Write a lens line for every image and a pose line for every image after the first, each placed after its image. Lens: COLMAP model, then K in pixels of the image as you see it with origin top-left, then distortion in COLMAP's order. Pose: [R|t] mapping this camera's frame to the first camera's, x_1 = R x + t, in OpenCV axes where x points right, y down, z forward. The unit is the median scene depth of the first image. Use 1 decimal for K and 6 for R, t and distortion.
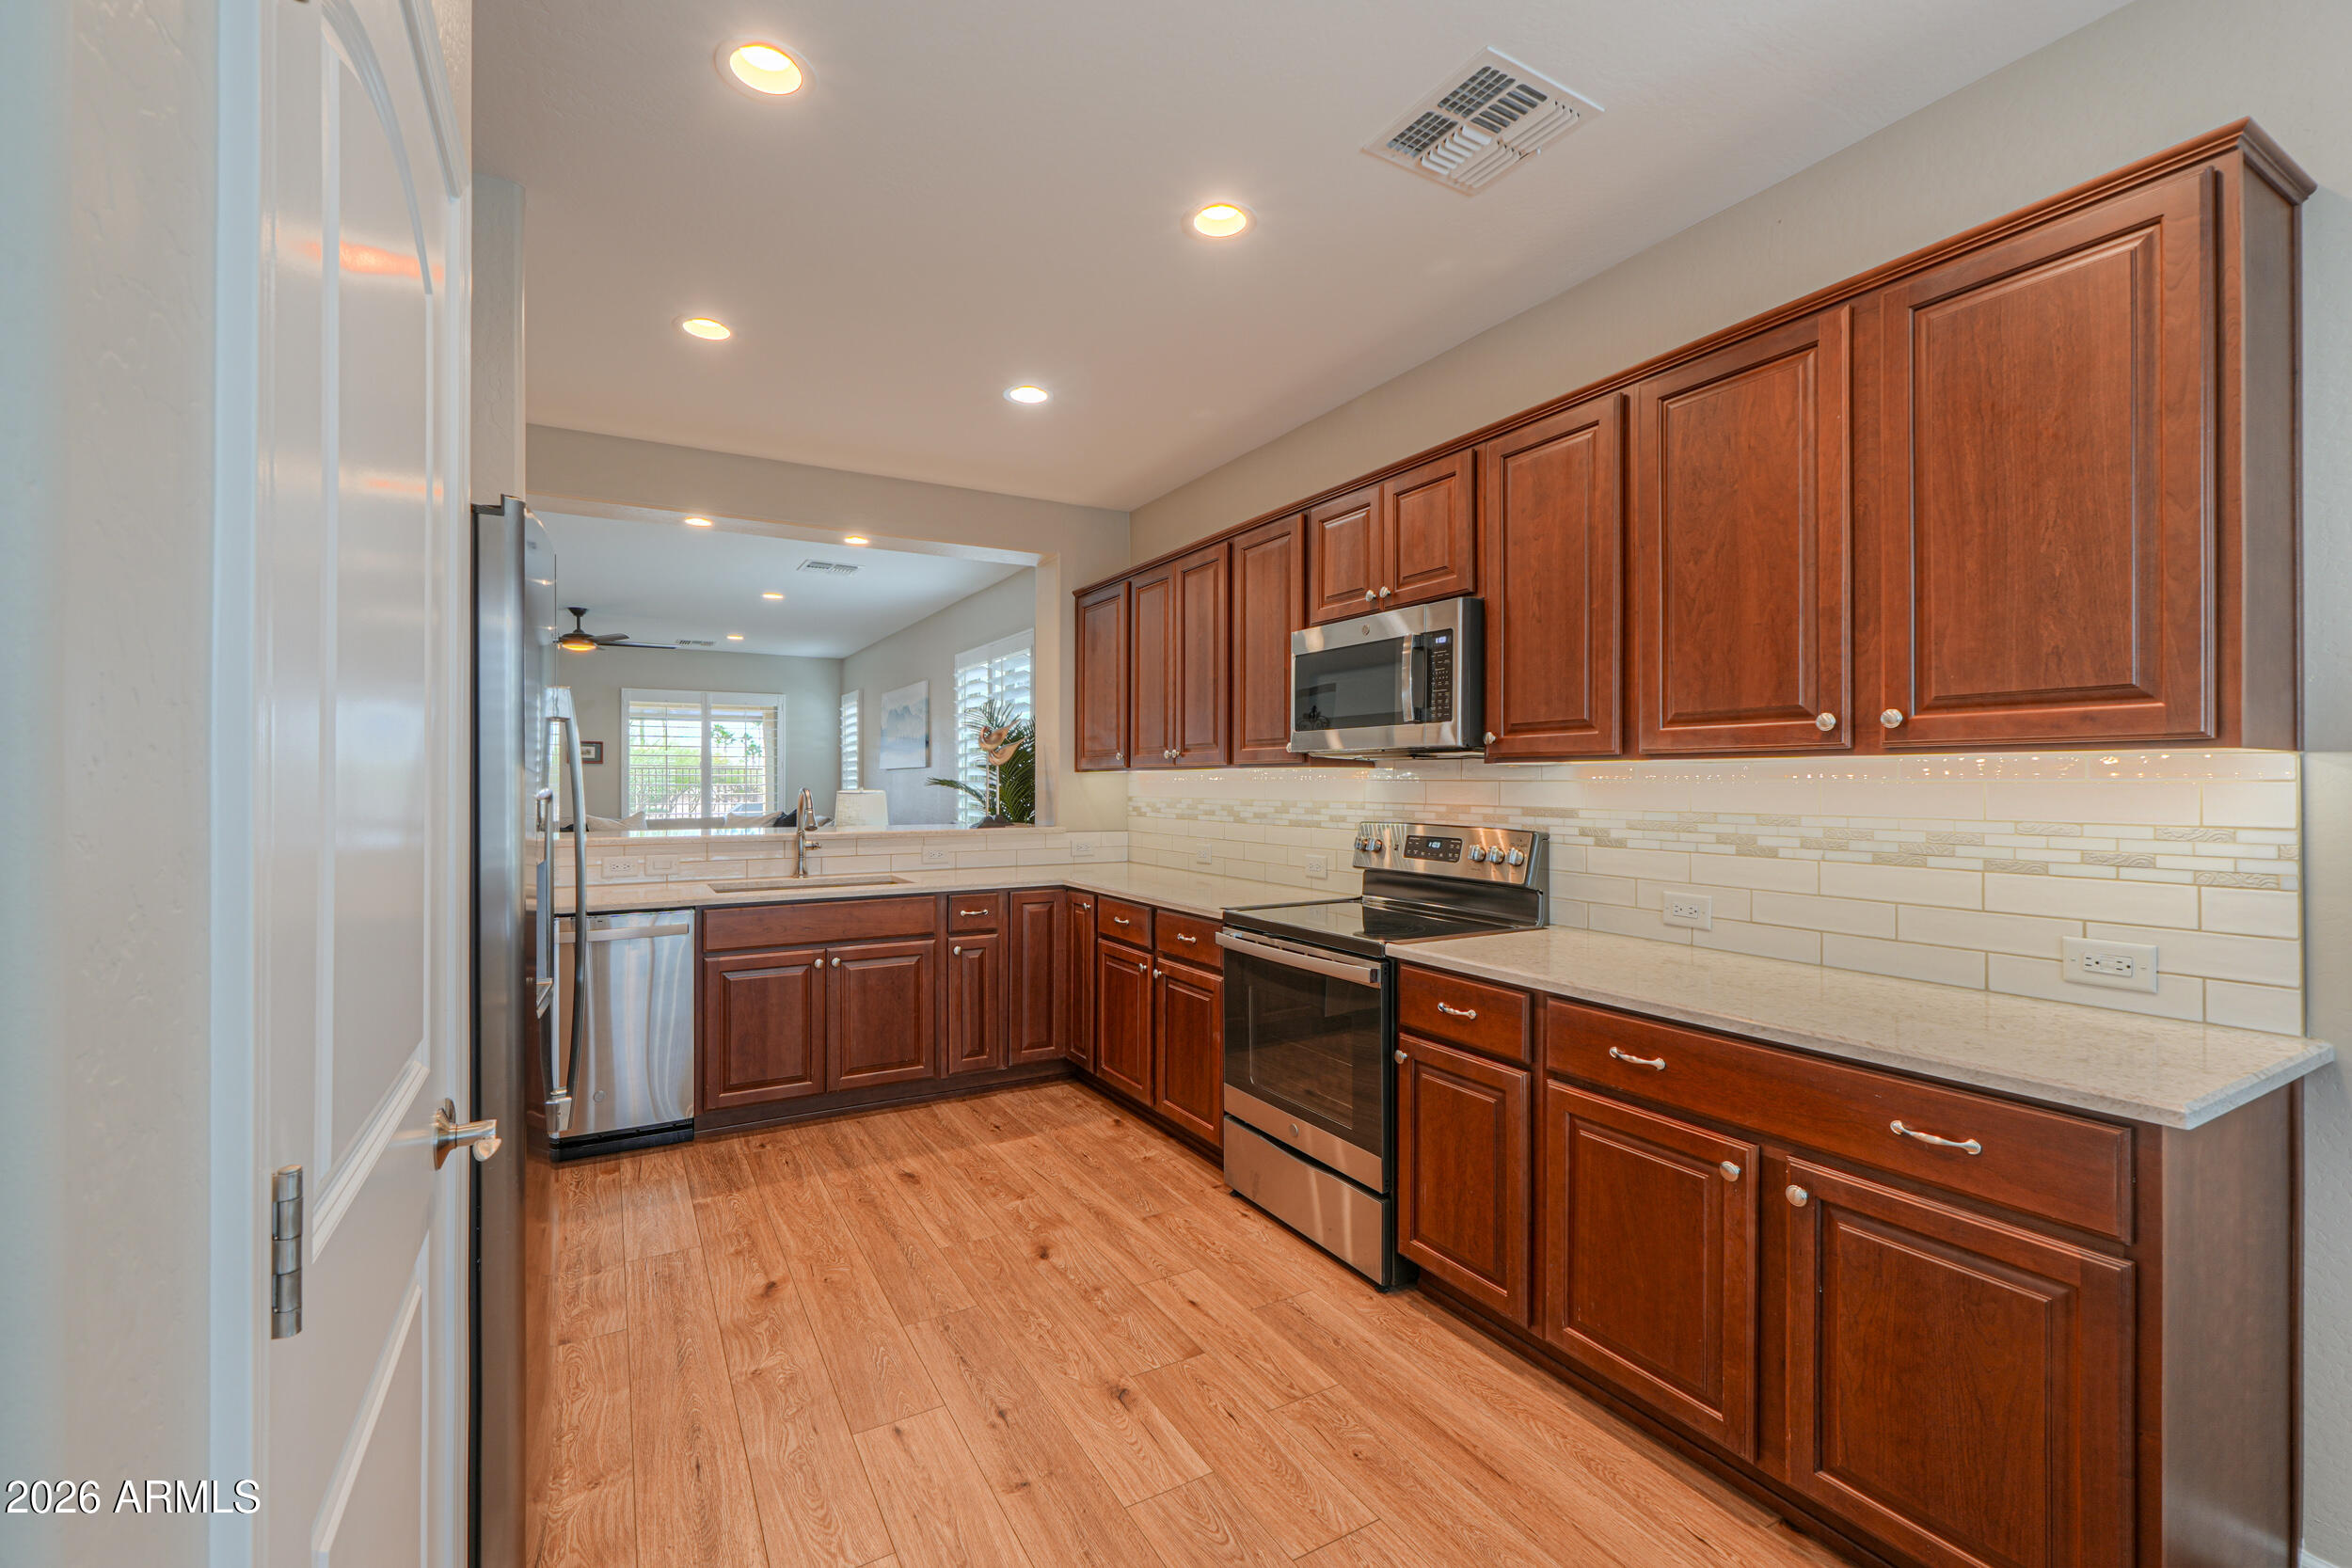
lens RADIAL K [[992.5, 0, 1160.0], [0, 992.5, 780.1], [0, 0, 1]] dist [0.000309, -0.000266]
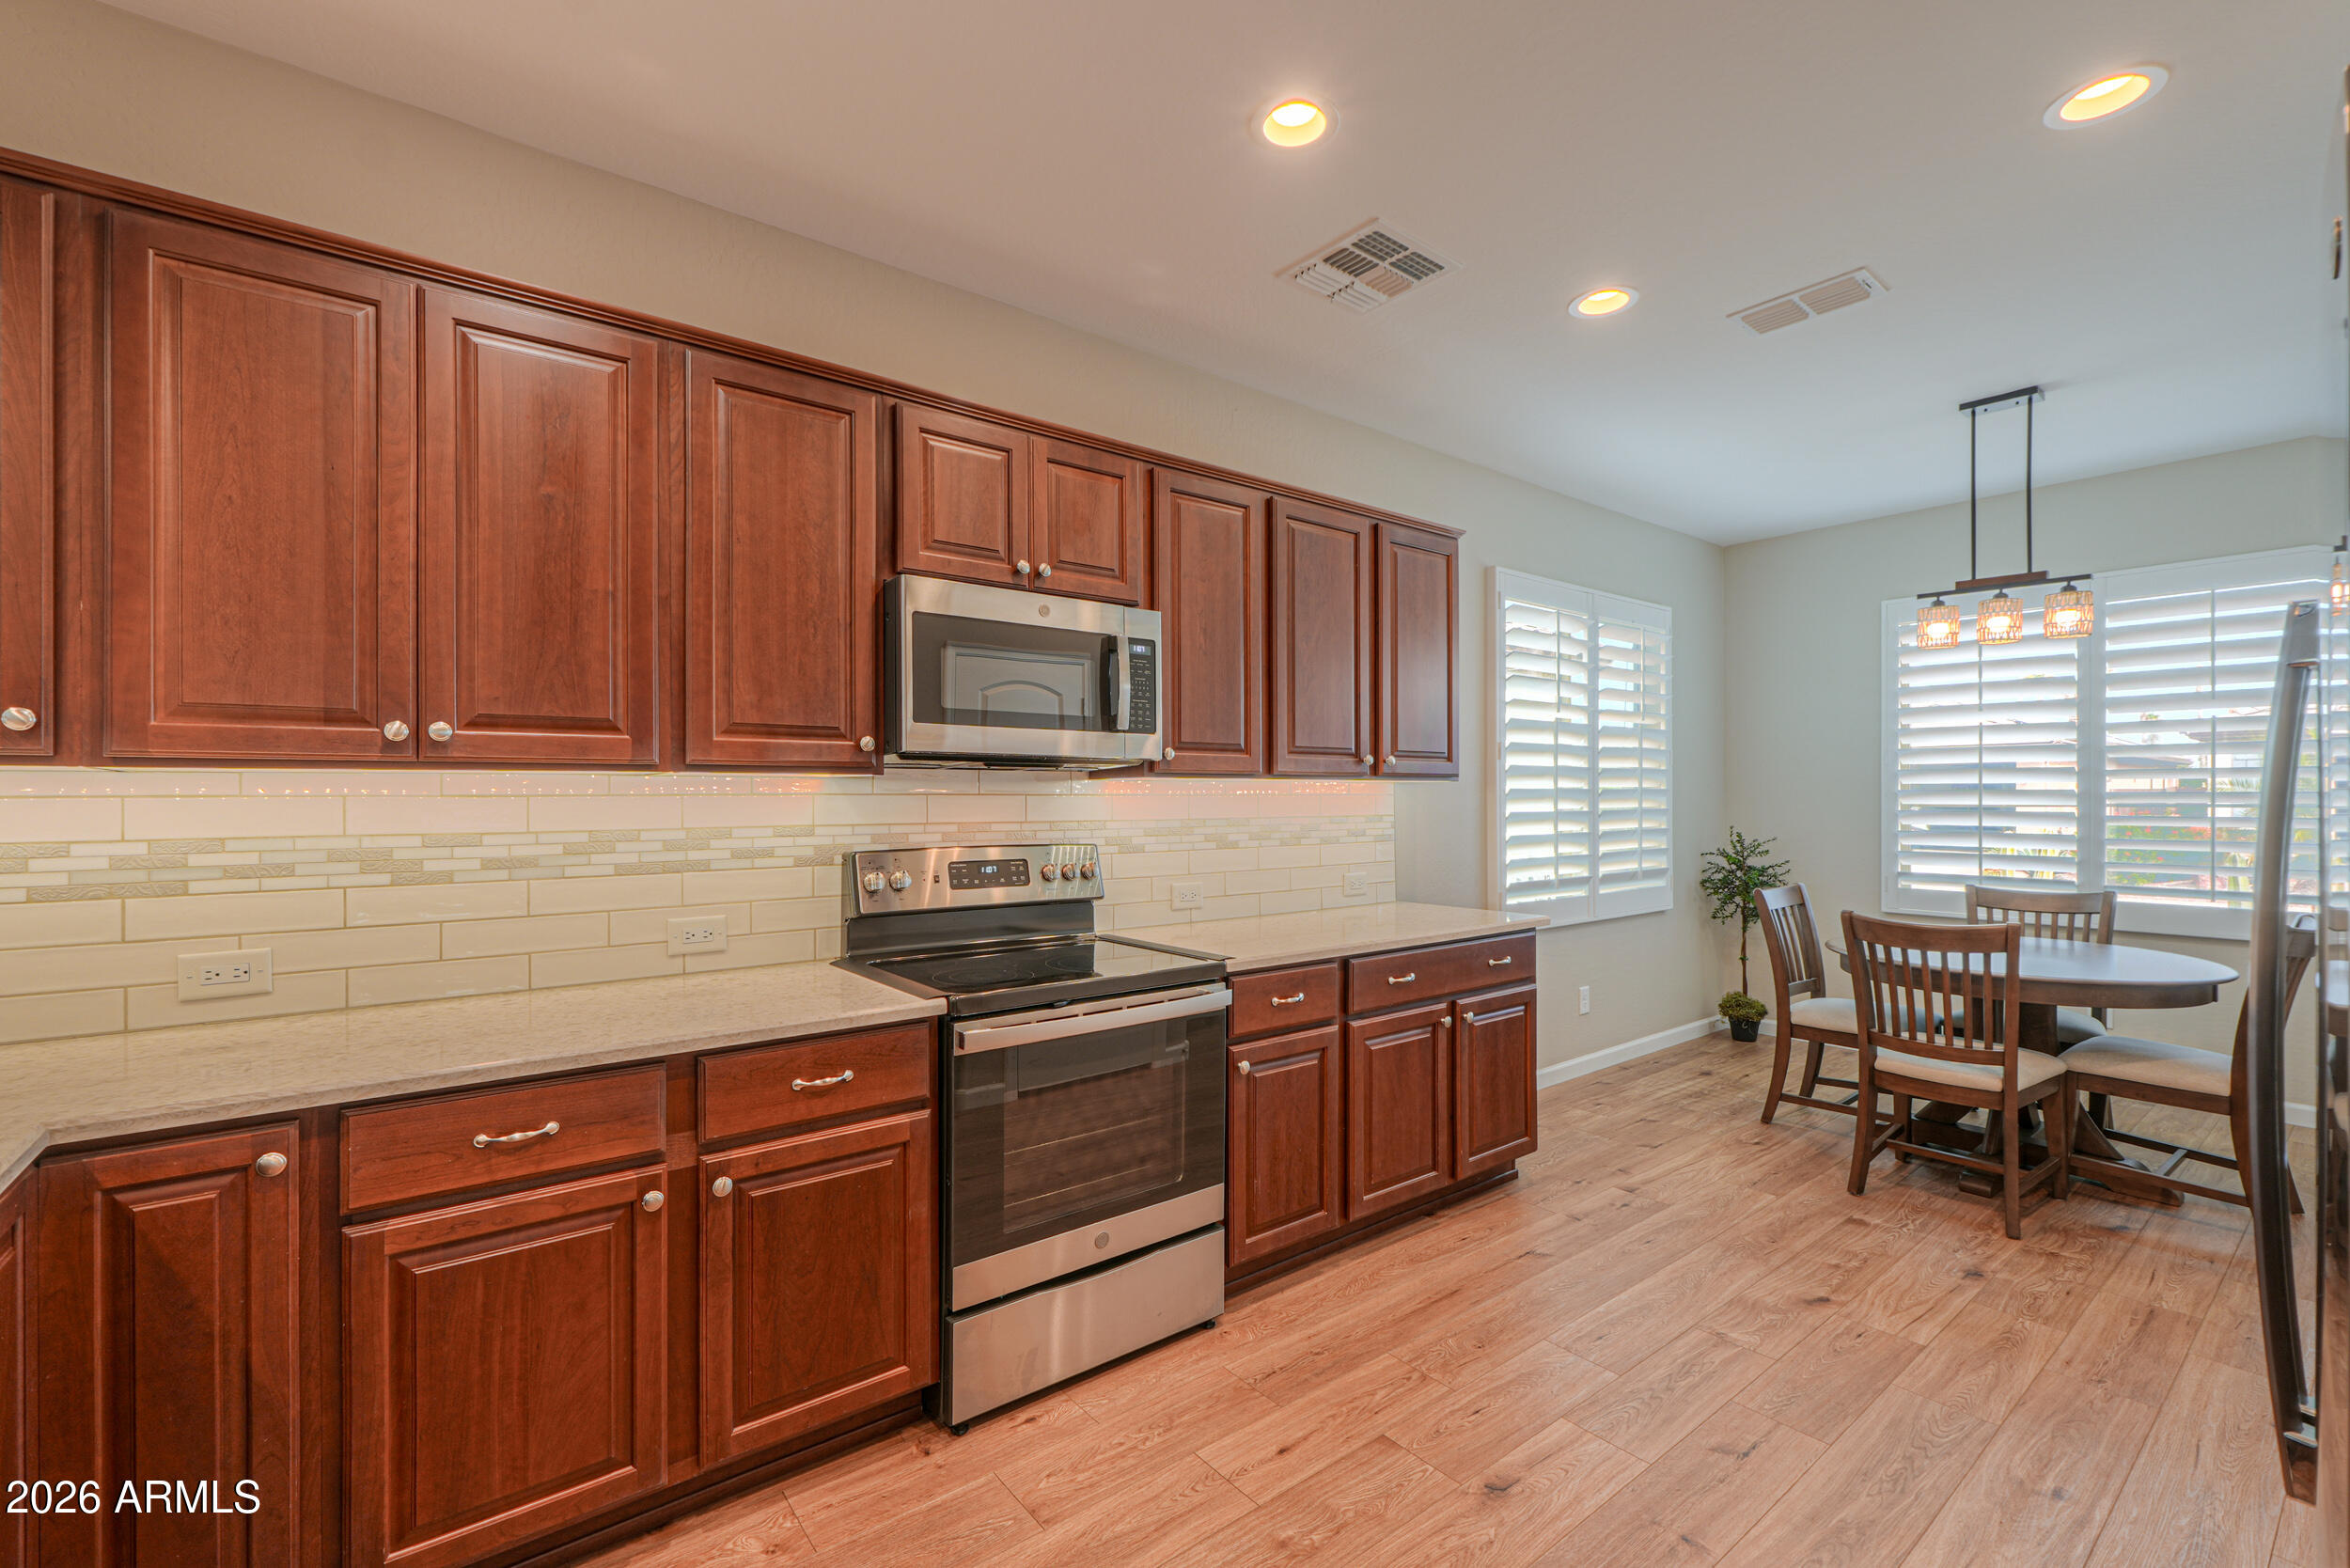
lens RADIAL K [[1005.9, 0, 1164.1], [0, 1005.9, 799.0], [0, 0, 1]] dist [-0.000519, -0.000095]
pose [[-0.148322, -0.004511, 0.988929, -0.521933], [-0.000983, 0.999990, 0.004414, 0.000222], [-0.988939, -0.000318, -0.148325, 0.846926]]
